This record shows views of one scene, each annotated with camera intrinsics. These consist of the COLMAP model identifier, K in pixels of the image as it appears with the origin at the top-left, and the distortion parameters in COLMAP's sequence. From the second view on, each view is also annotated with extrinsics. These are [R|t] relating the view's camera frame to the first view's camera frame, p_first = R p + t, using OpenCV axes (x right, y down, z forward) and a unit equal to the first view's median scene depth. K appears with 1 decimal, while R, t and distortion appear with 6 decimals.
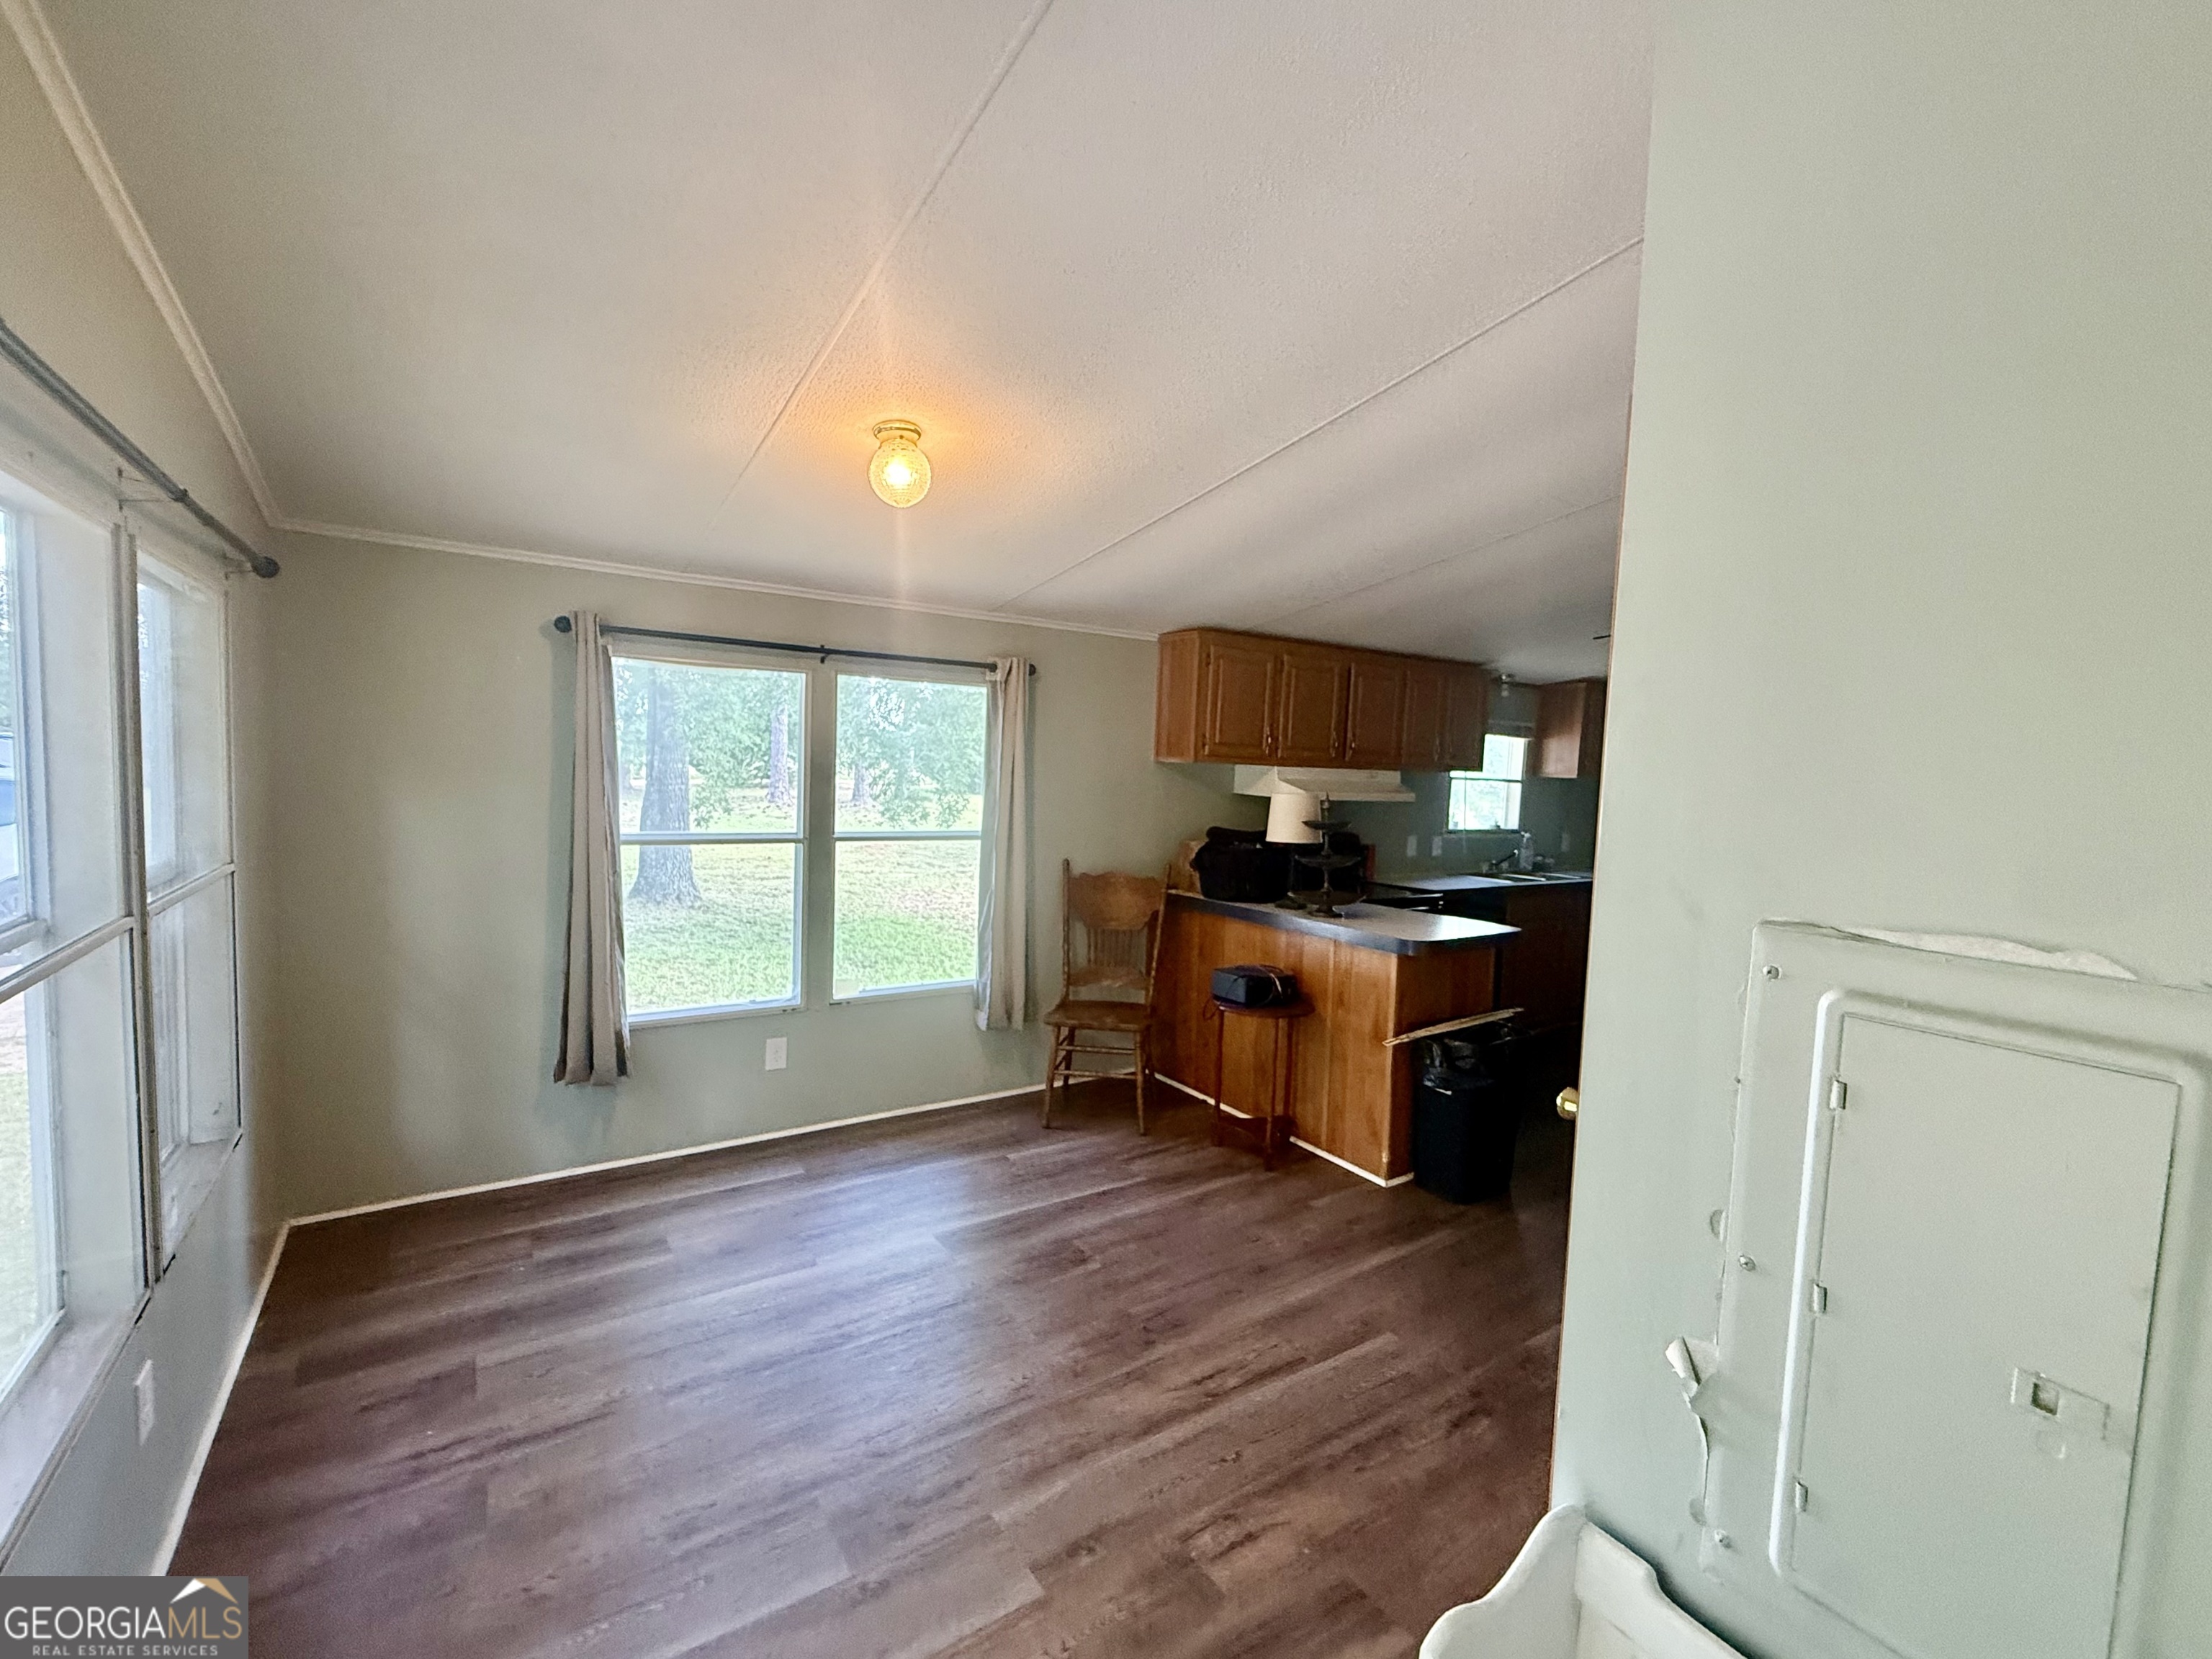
lens RADIAL K [[953.1, 0, 1102.2], [0, 953.1, 836.5], [0, 0, 1]] dist [-0.000015, -0.000193]
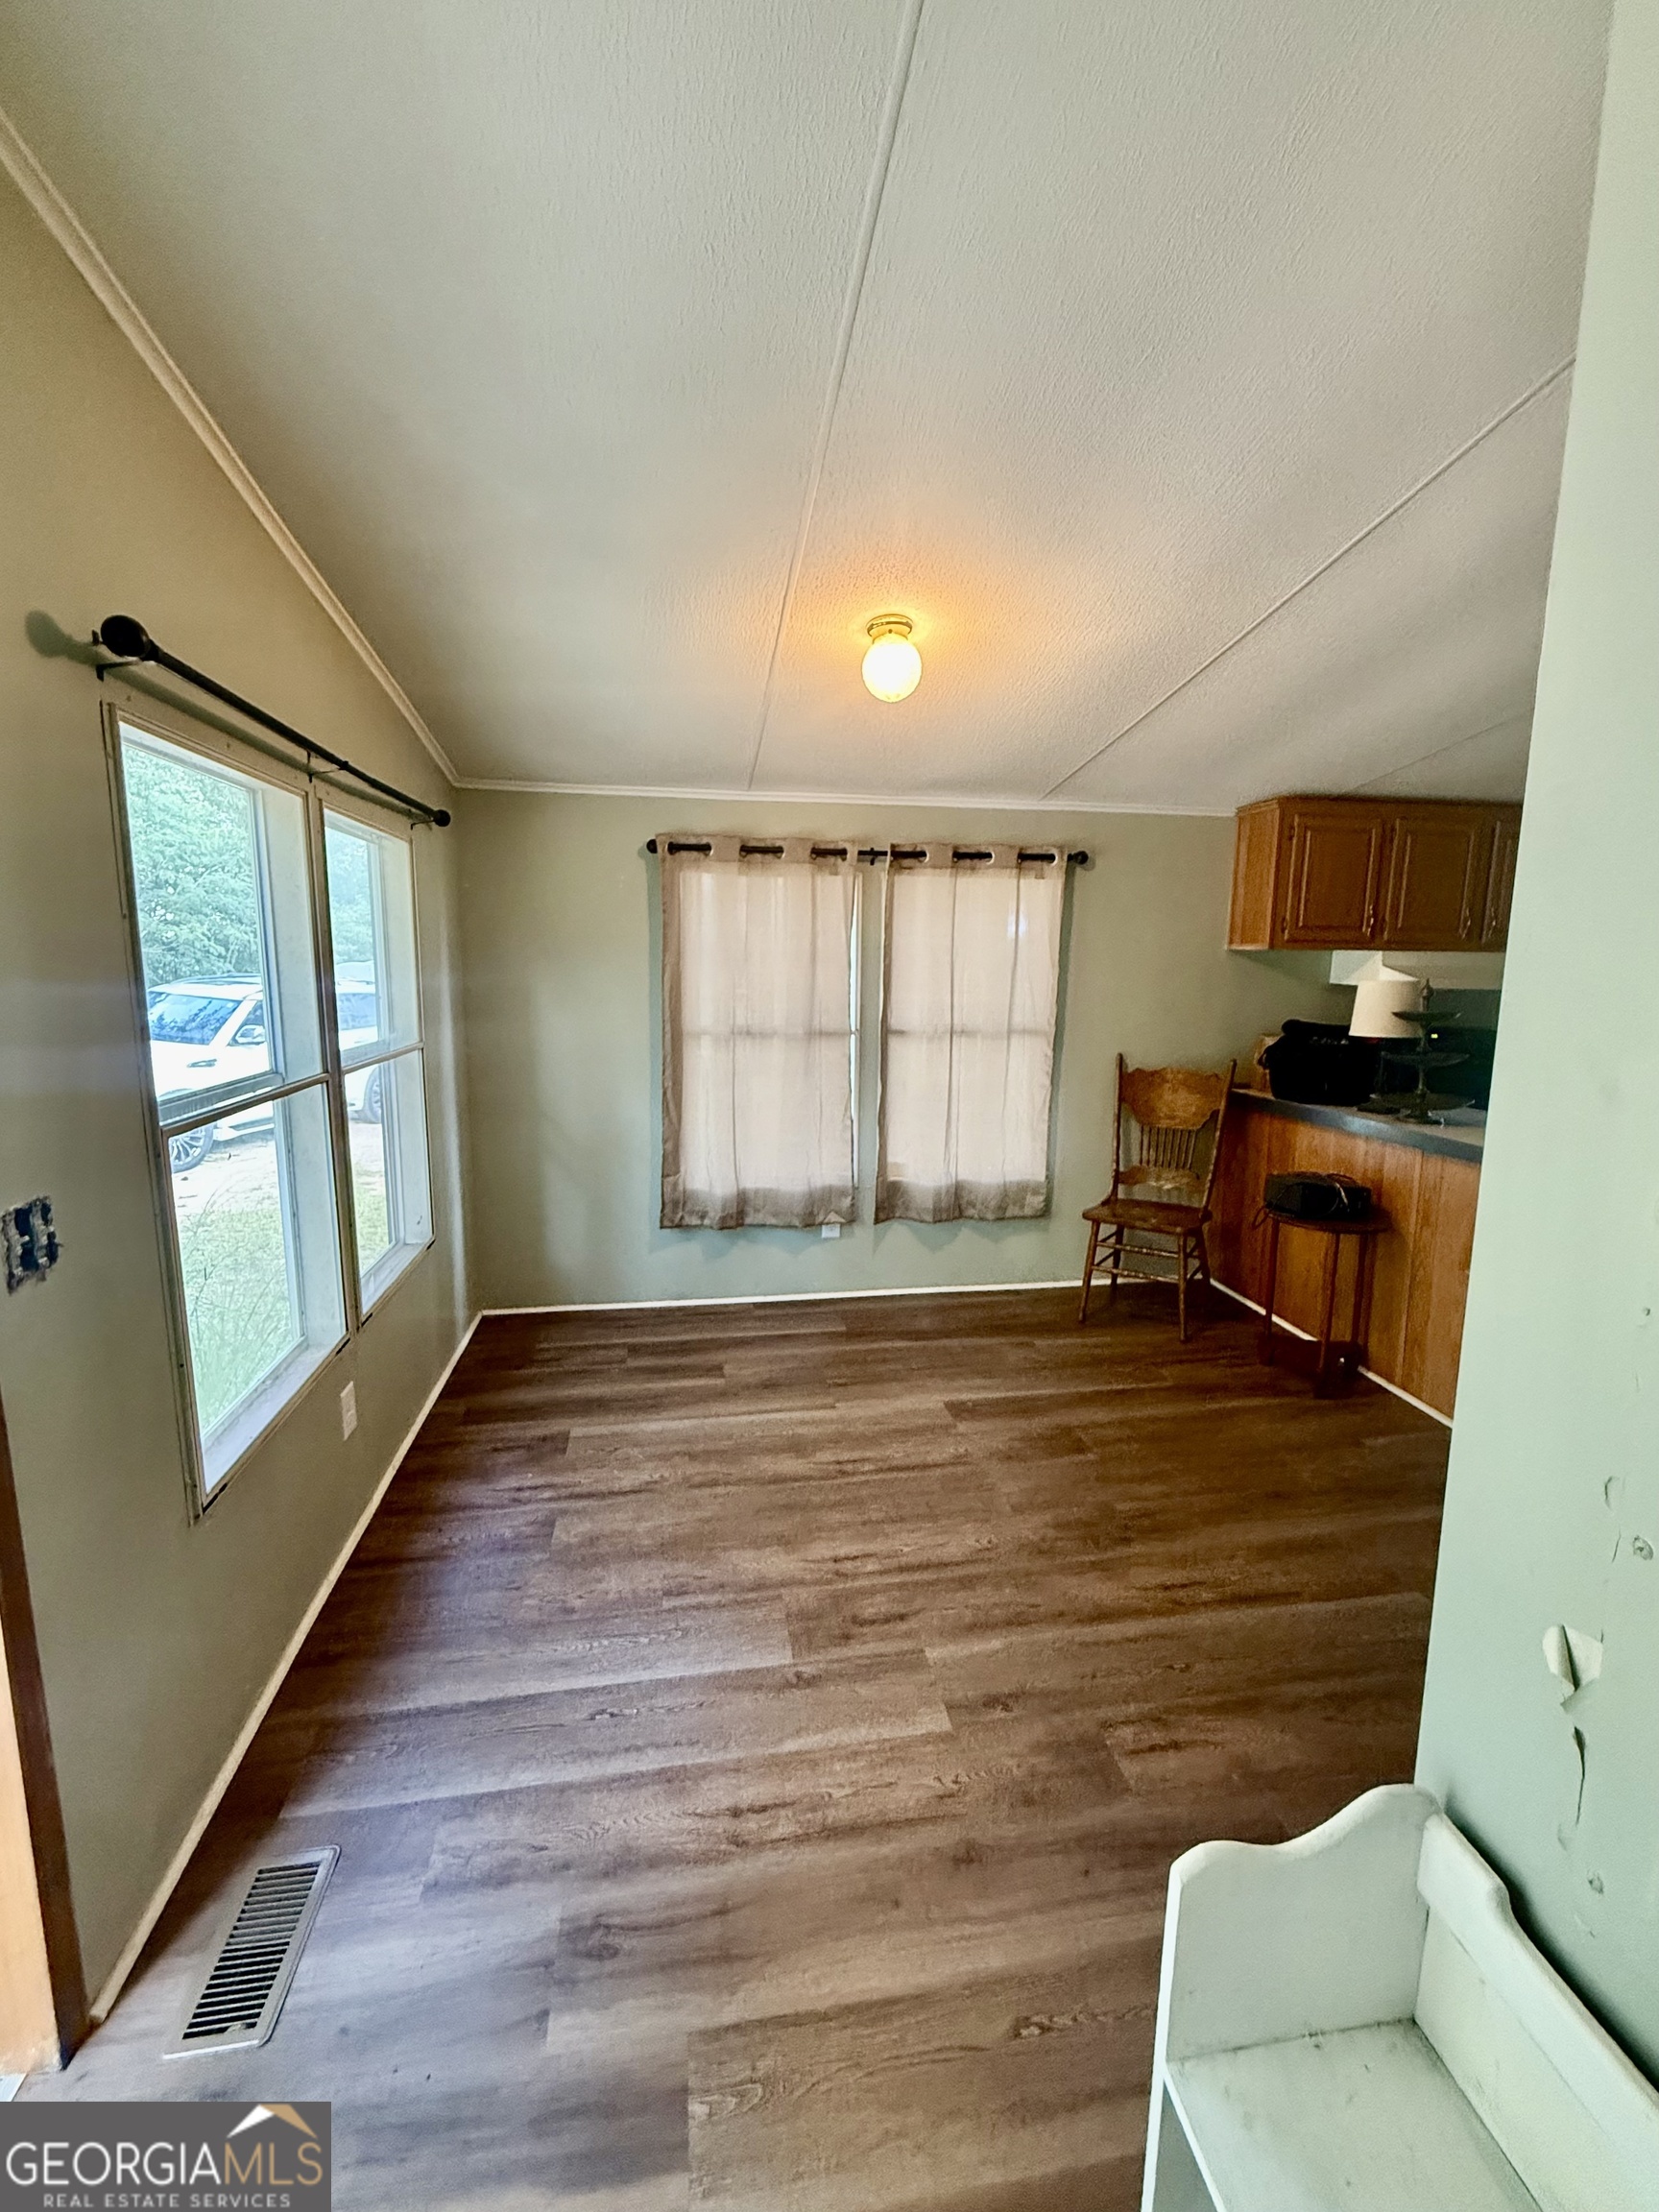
lens RADIAL K [[926.8, 0, 829.5], [0, 926.8, 1106.0], [0, 0, 1]] dist [-0.002539, -0.000291]
pose [[0.910410, 0.035301, -0.412198, 0.111114], [-0.006038, 0.997381, 0.072079, 0.013474], [0.413663, -0.063132, 0.908239, 0.025168]]
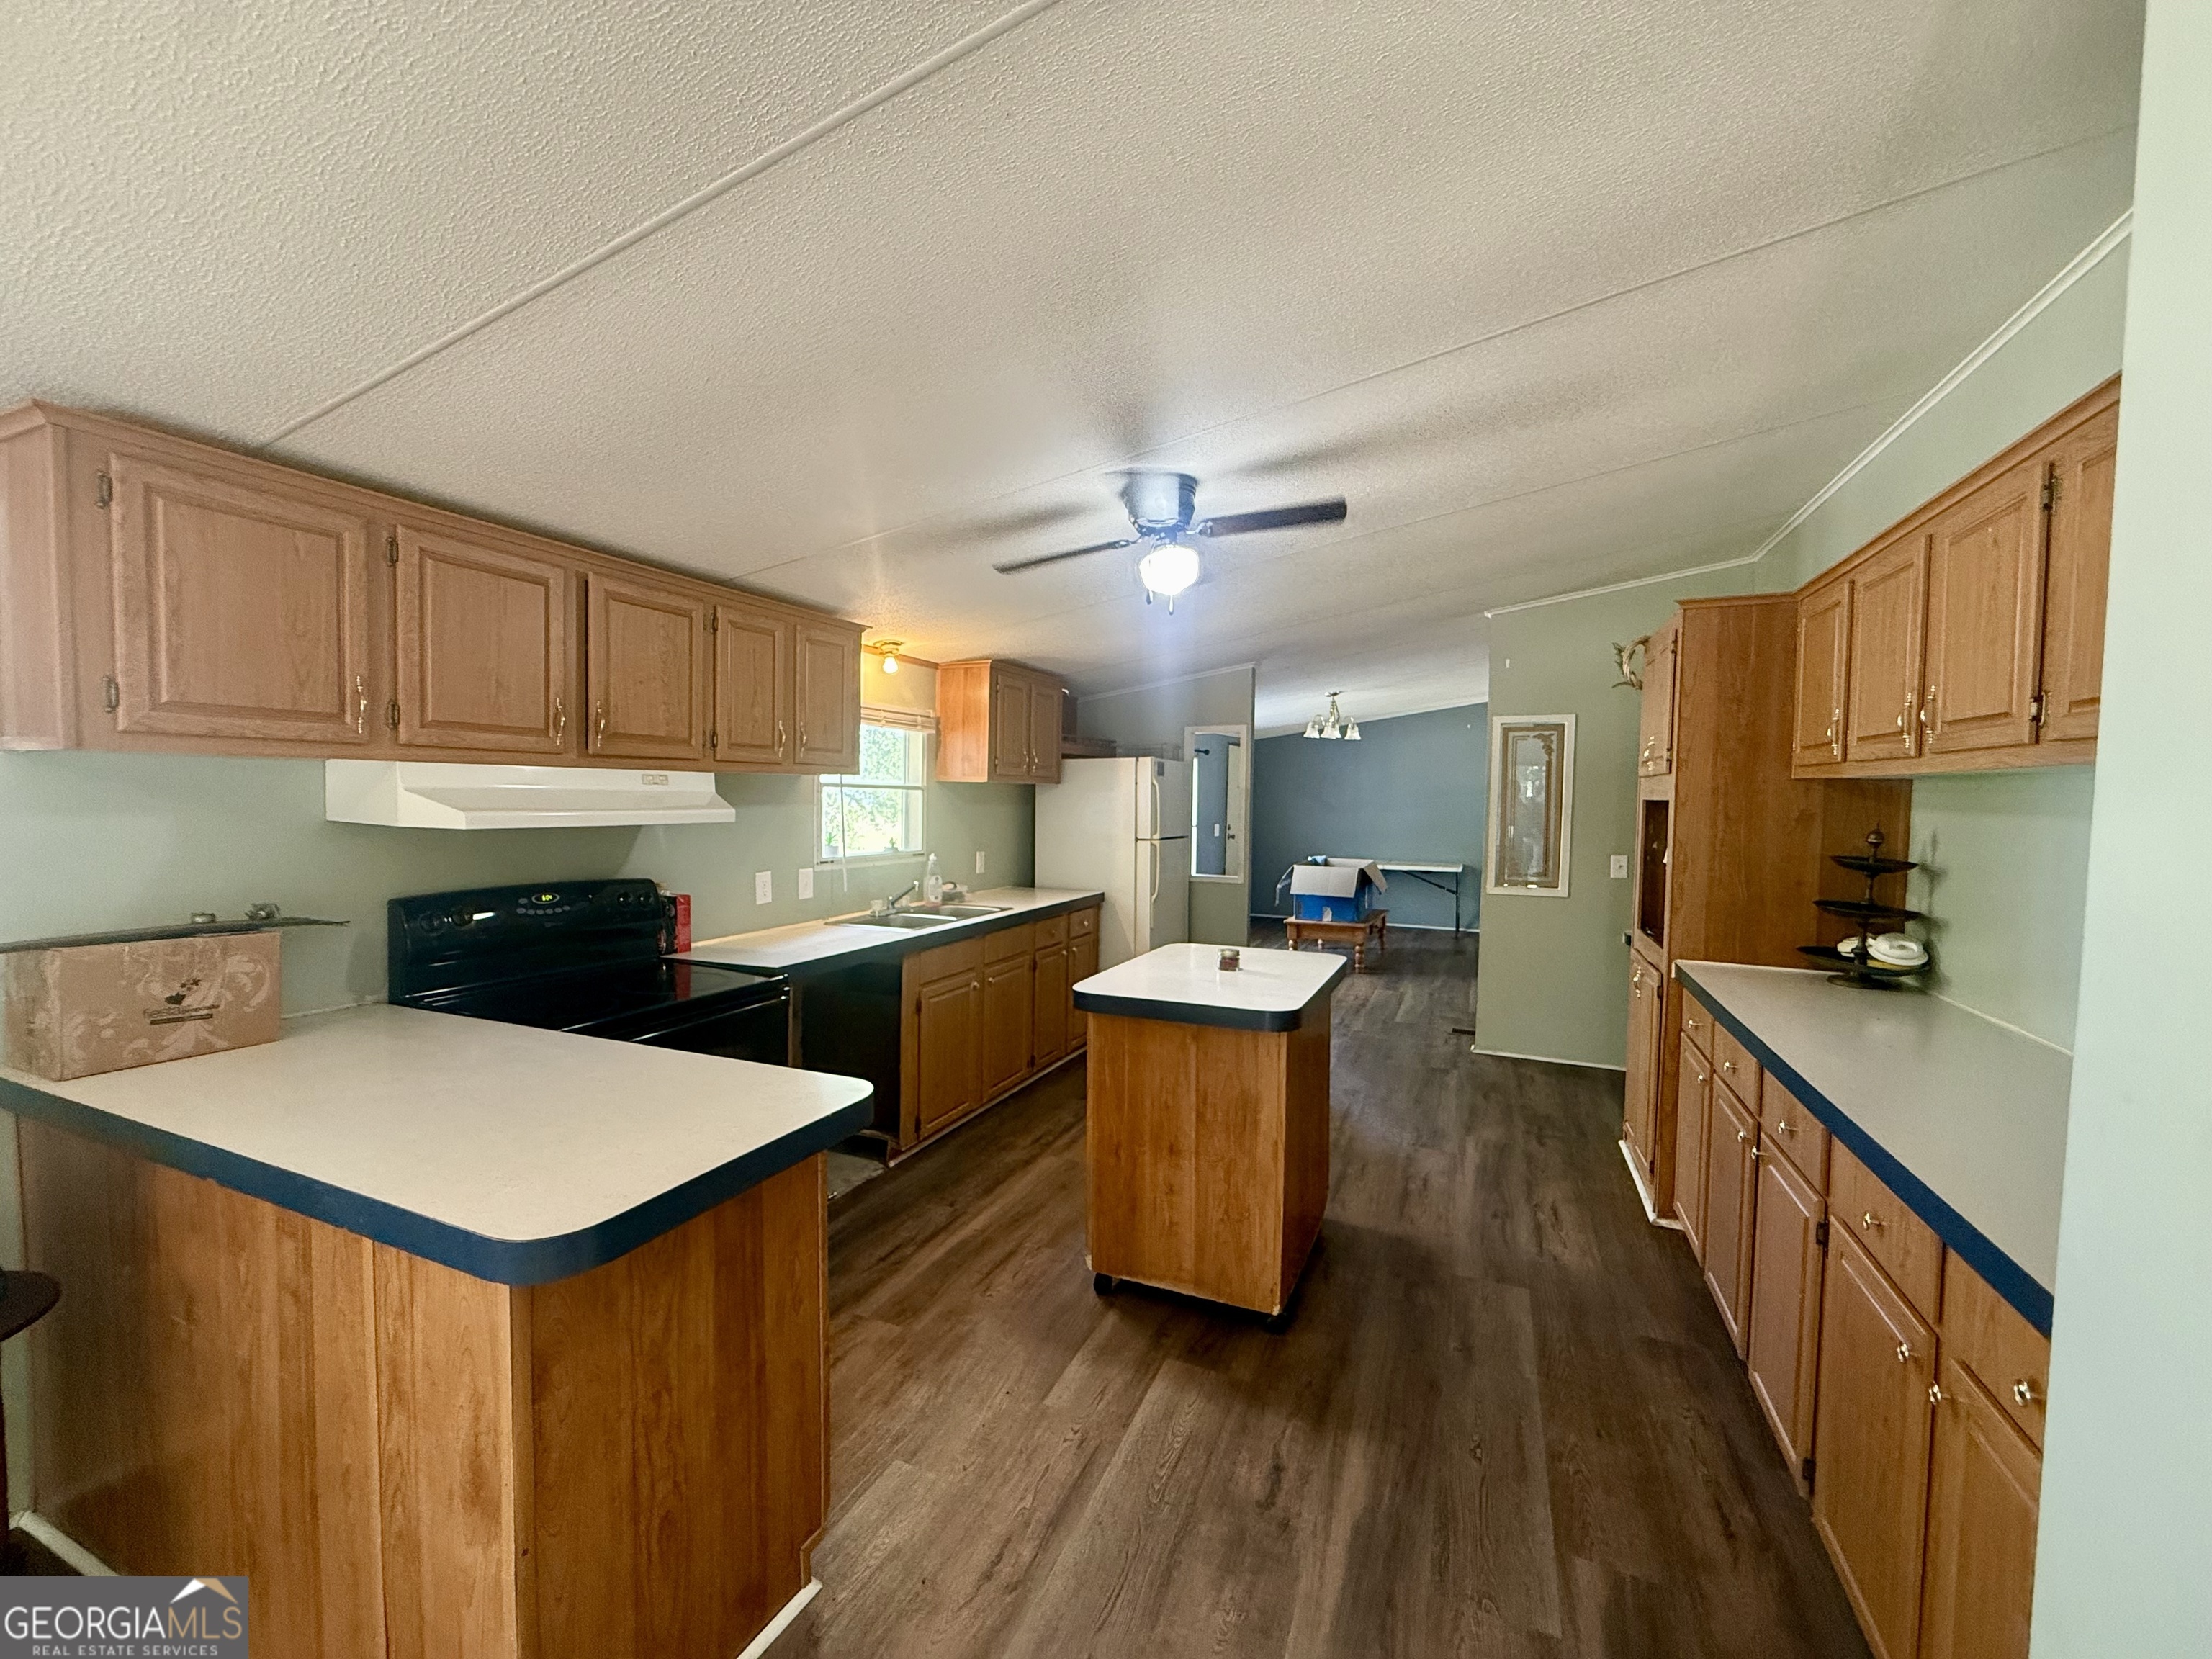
lens RADIAL K [[953.1, 0, 1102.2], [0, 953.1, 836.5], [0, 0, 1]] dist [-0.000015, -0.000193]
pose [[0.843708, -0.043369, 0.535047, 0.320822], [0.049490, 0.998770, 0.002916, -0.029398], [-0.534516, 0.024020, 0.844817, 0.592350]]
